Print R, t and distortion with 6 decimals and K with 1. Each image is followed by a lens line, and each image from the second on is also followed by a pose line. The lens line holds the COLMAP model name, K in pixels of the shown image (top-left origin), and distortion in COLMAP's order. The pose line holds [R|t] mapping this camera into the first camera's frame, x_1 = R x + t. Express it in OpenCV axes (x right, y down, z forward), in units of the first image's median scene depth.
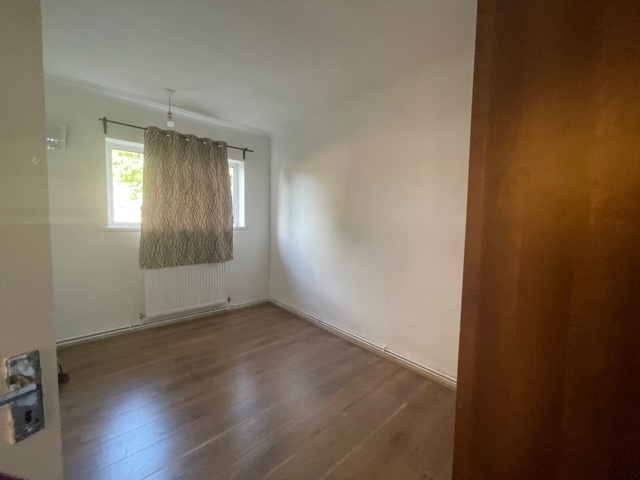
lens RADIAL K [[256.5, 0, 318.8], [0, 256.5, 239.2], [0, 0, 1]] dist [-0.000277, -0.000063]
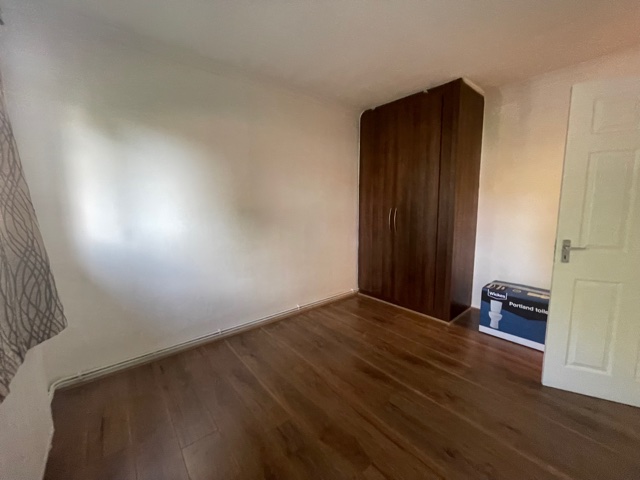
lens RADIAL K [[256.5, 0, 319.0], [0, 256.5, 239.5], [0, 0, 1]] dist [-0.000277, -0.000063]
pose [[0.041909, -0.134381, 0.990043, -0.874263], [0.090587, 0.987344, 0.130180, -0.045150], [-0.995006, 0.084229, 0.053552, 0.759710]]
